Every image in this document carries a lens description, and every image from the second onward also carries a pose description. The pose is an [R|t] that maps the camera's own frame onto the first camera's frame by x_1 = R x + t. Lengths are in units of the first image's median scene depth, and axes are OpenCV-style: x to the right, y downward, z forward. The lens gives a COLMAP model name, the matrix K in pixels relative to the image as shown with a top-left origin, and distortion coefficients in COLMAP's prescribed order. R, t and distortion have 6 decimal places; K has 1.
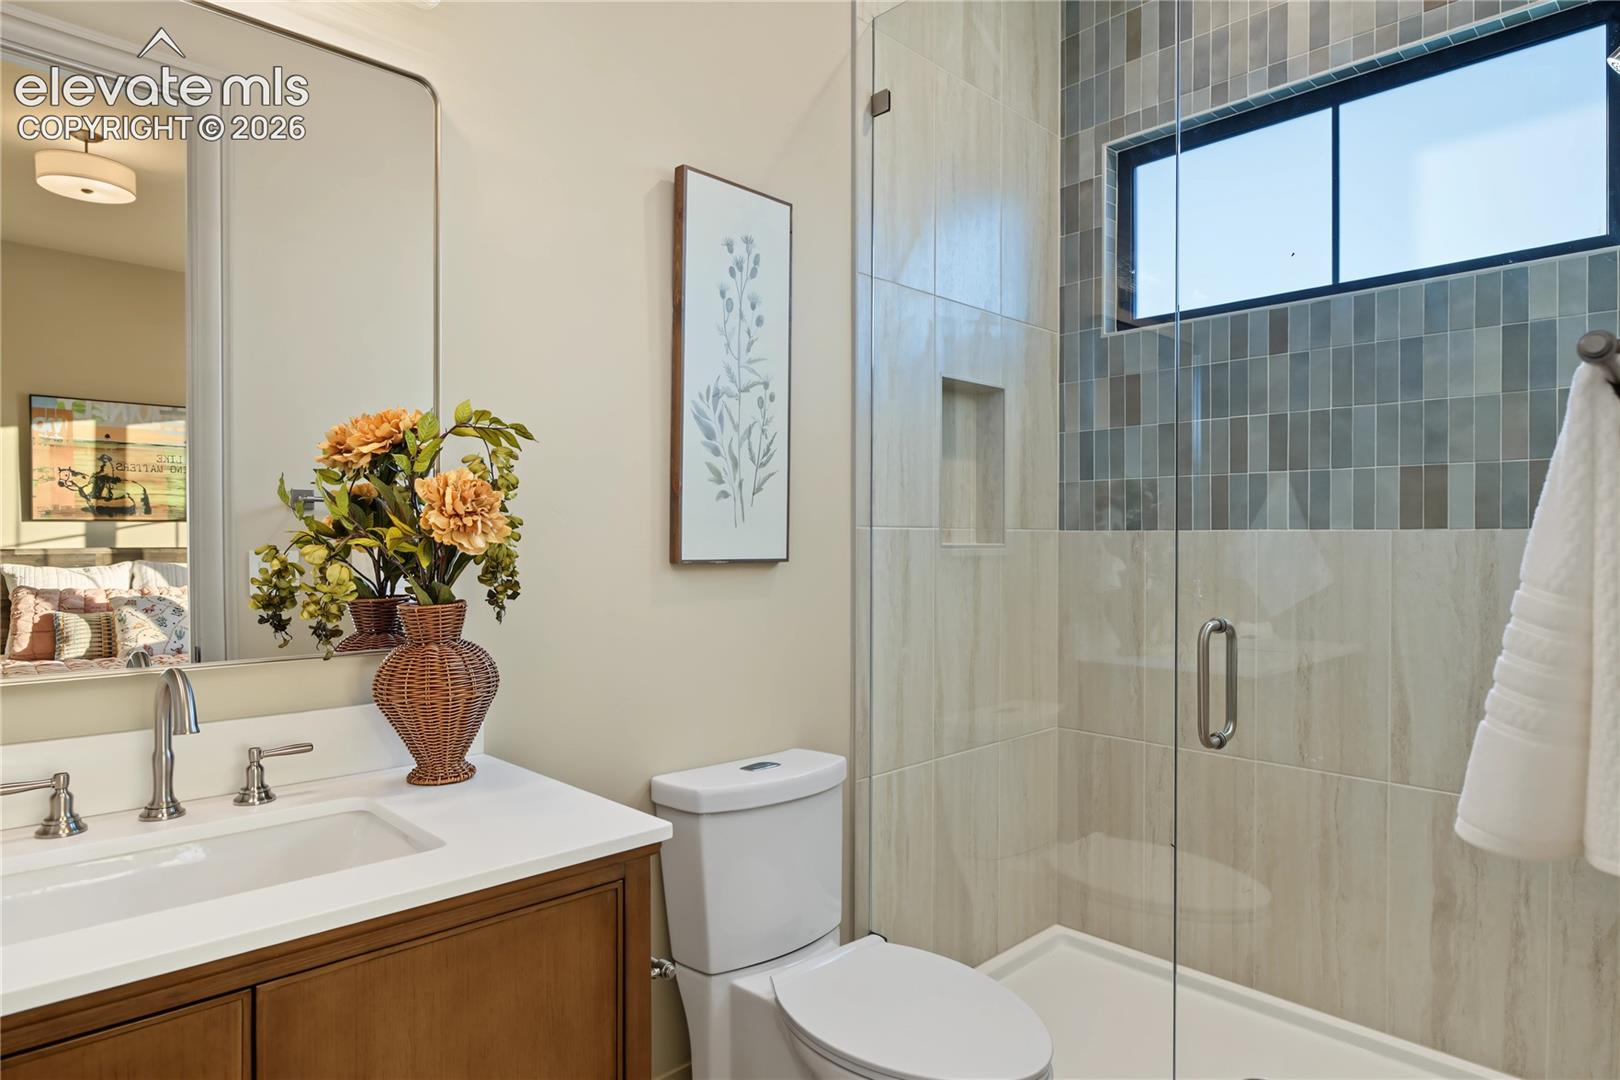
lens RADIAL K [[946.6, 0, 803.9], [0, 946.6, 538.5], [0, 0, 1]] dist [-0.001901, 0.004645]
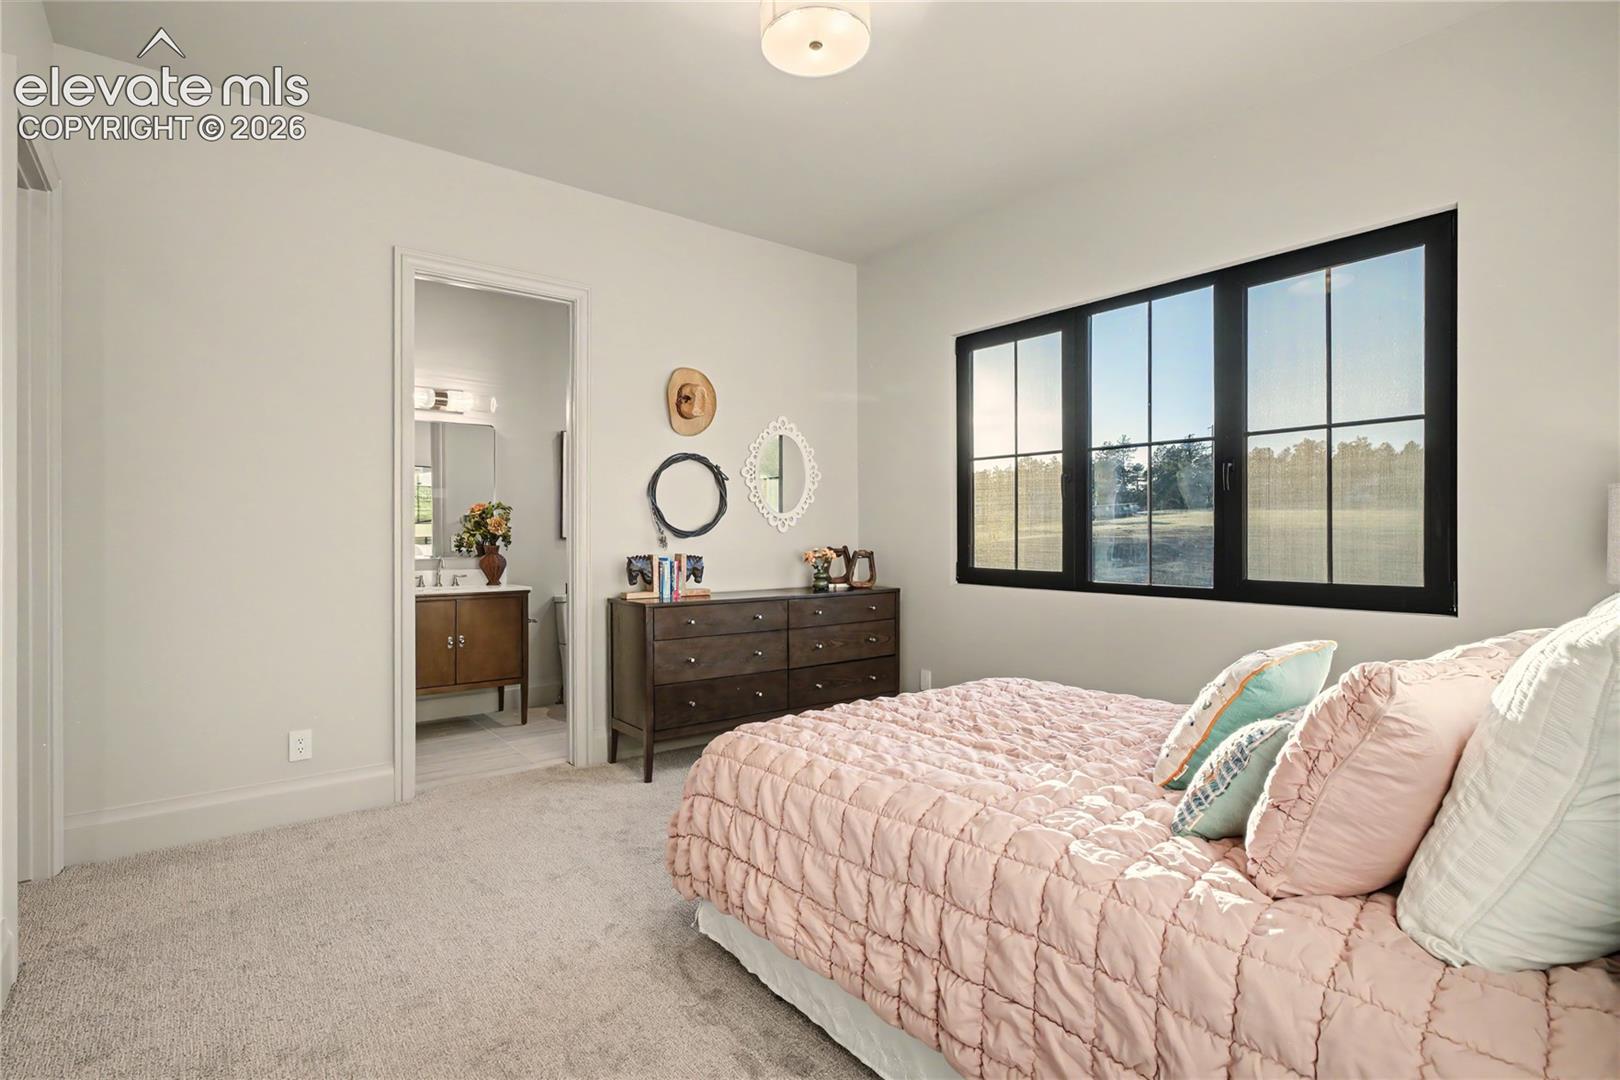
lens RADIAL K [[789.9, 0, 797.0], [0, 789.9, 531.7], [0, 0, 1]] dist [0.000413, -0.000049]
pose [[0.994036, -0.001071, -0.109044, 1.239391], [0.002647, 0.999894, 0.014308, -0.041465], [0.109017, -0.014512, 0.993934, -2.187213]]
